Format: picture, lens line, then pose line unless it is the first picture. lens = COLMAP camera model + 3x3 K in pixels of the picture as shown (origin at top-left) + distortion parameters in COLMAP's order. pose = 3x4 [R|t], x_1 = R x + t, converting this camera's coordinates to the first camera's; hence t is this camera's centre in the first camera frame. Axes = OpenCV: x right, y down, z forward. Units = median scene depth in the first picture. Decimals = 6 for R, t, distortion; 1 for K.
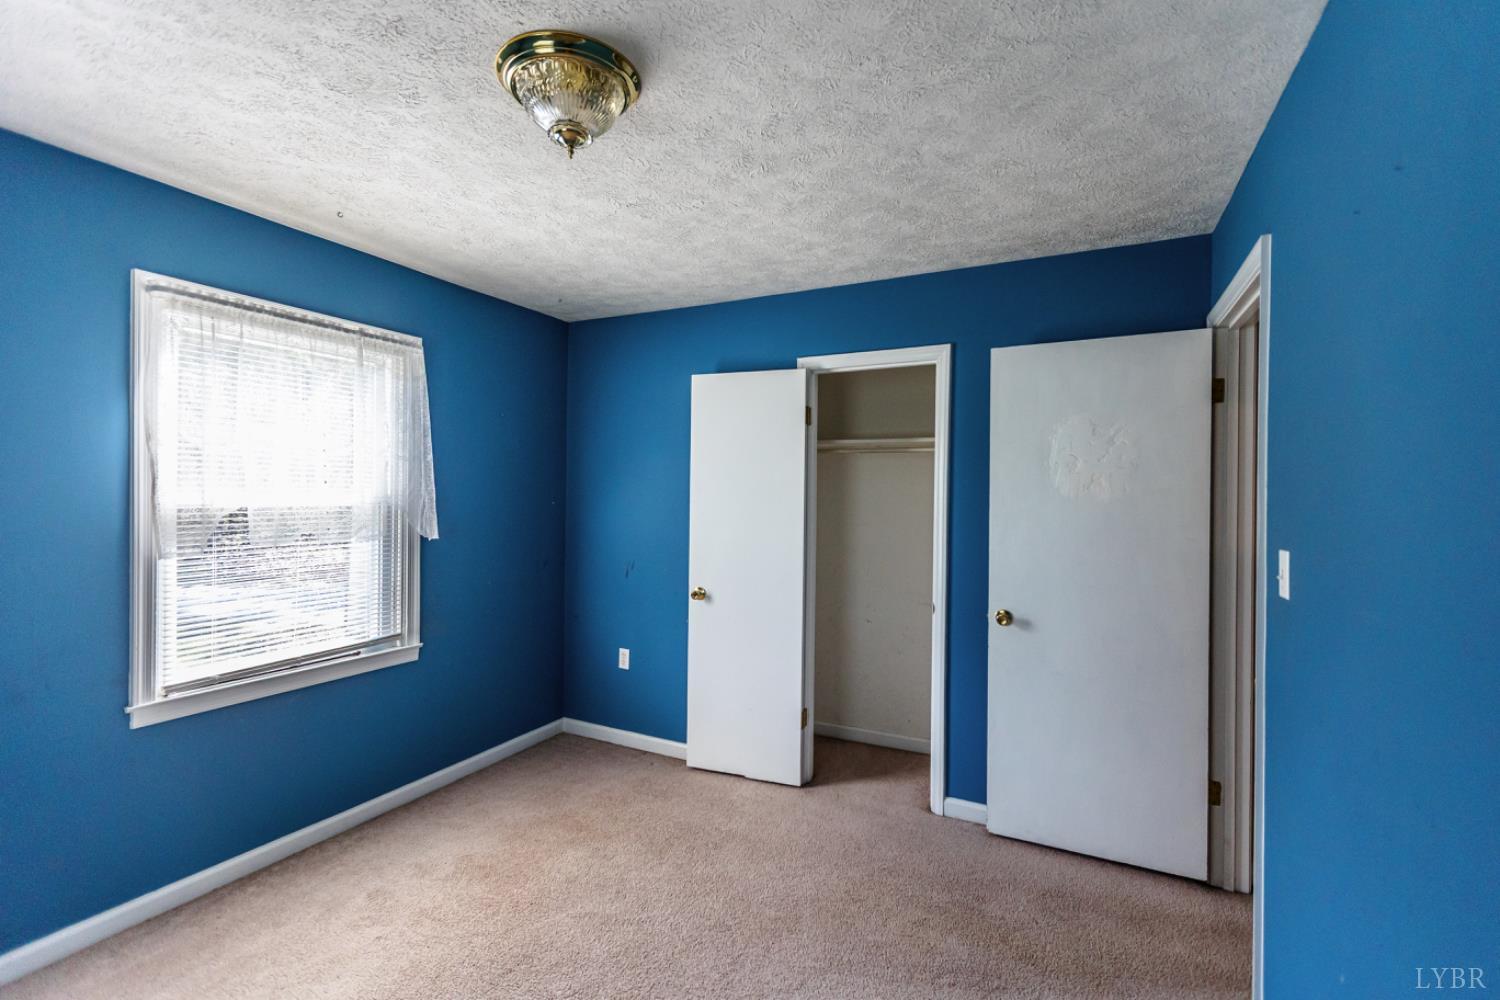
lens RADIAL K [[685.2, 0, 751.9], [0, 685.2, 501.2], [0, 0, 1]] dist [-0.001103, -0.001274]
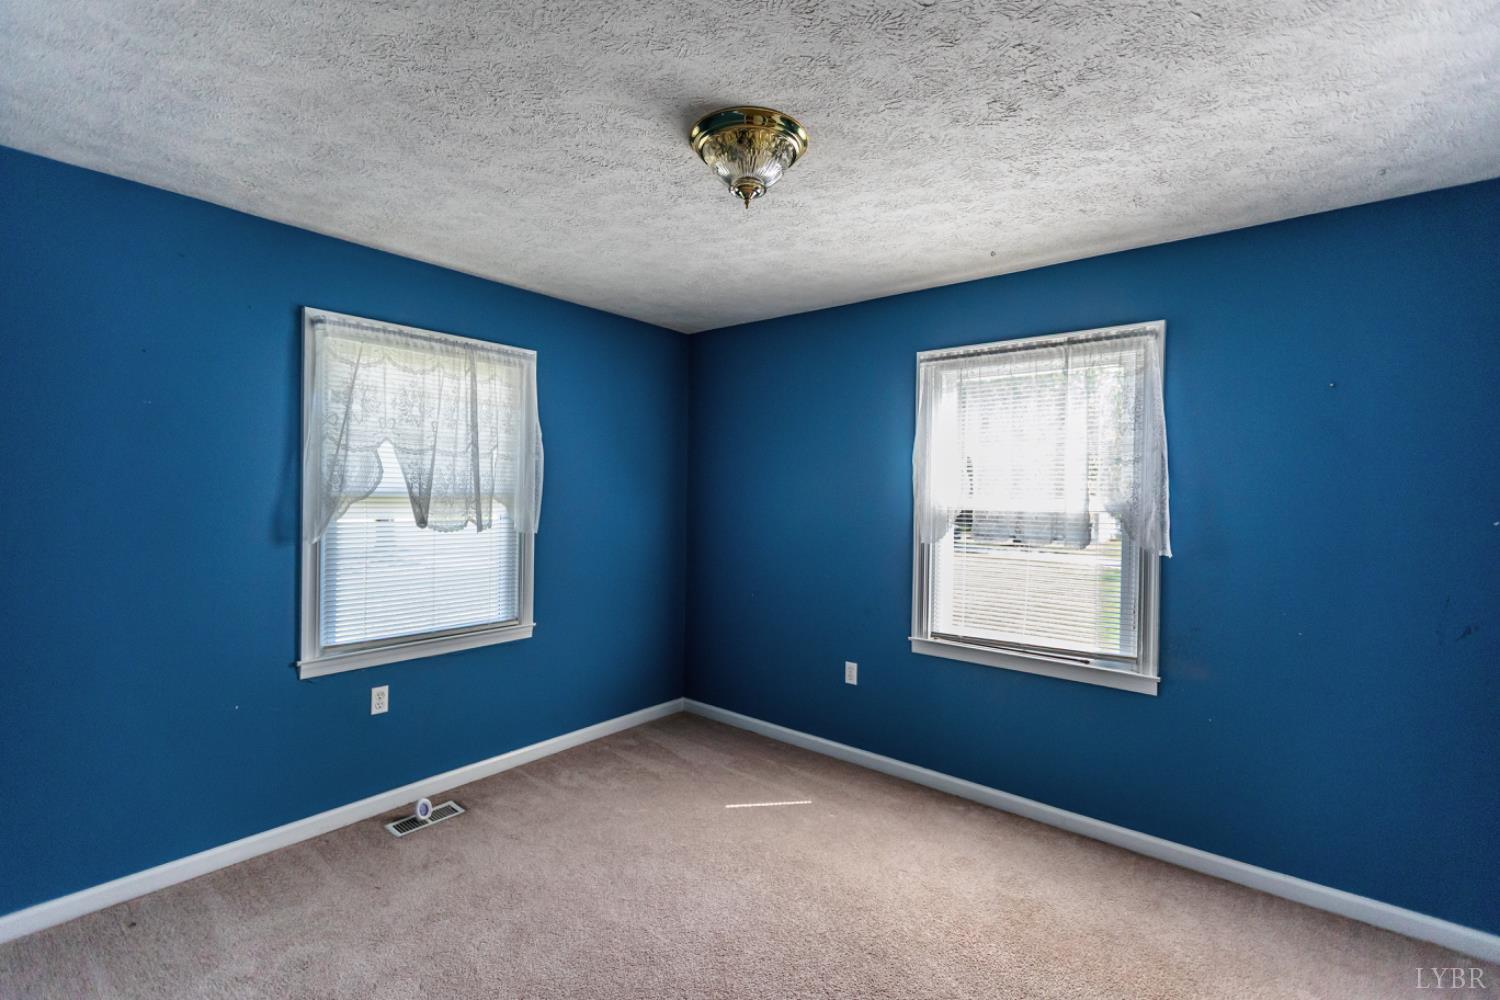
lens RADIAL K [[685.2, 0, 740.6], [0, 685.2, 495.9], [0, 0, 1]] dist [-0.001103, -0.001274]
pose [[-0.263815, -0.010624, -0.964515, 0.573514], [-0.027508, 0.999616, -0.003486, -0.000705], [0.964181, 0.025612, -0.264006, 0.861502]]
